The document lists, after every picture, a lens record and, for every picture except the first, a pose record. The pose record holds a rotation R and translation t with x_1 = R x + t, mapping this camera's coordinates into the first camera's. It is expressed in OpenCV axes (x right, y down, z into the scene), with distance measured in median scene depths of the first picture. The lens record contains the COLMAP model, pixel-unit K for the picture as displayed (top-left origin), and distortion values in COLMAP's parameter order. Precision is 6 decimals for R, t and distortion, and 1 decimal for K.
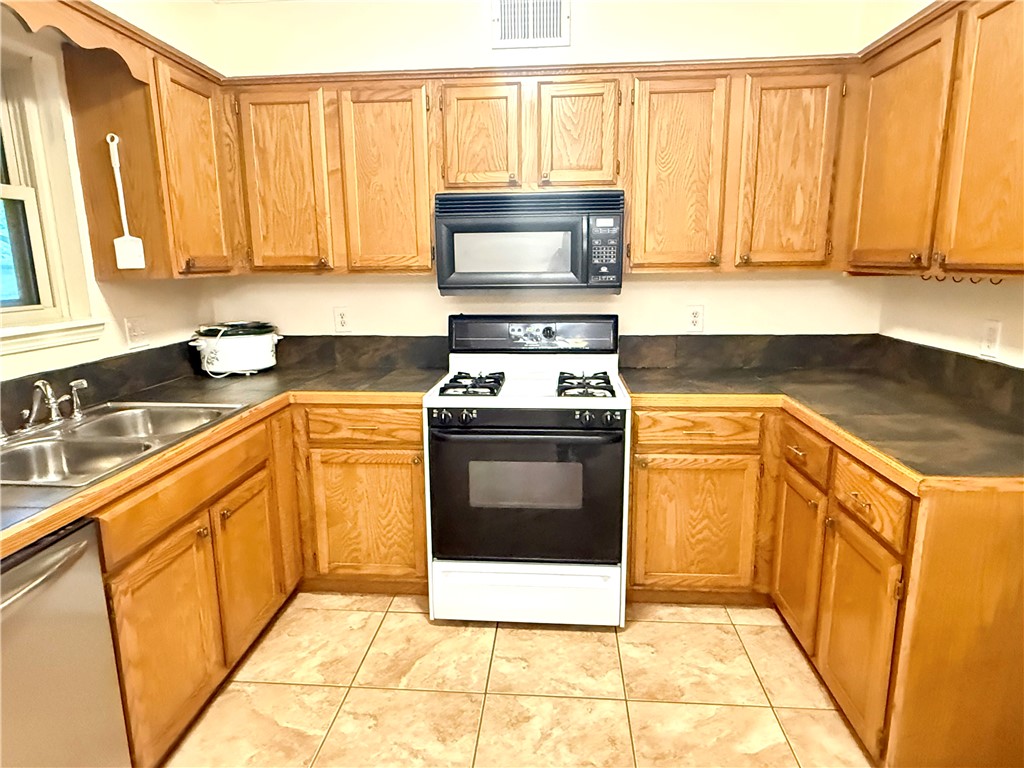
lens RADIAL K [[619.2, 0, 506.5], [0, 619.2, 390.0], [0, 0, 1]] dist [-0.006179, 0.001790]
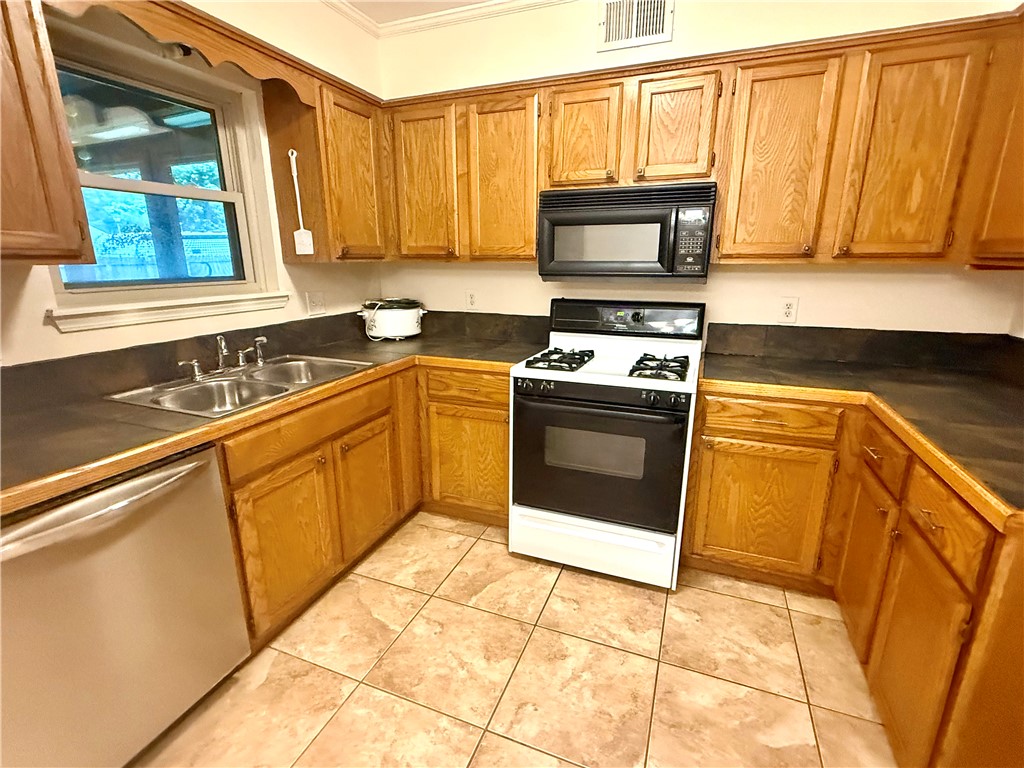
lens RADIAL K [[478.5, 0, 512.6], [0, 478.5, 387.4], [0, 0, 1]] dist [-0.003321, -0.000582]
pose [[0.956312, 0.084724, -0.279803, 0.119918], [-0.067649, 0.995240, 0.070144, -0.014417], [0.284414, -0.048151, 0.957491, 0.125144]]
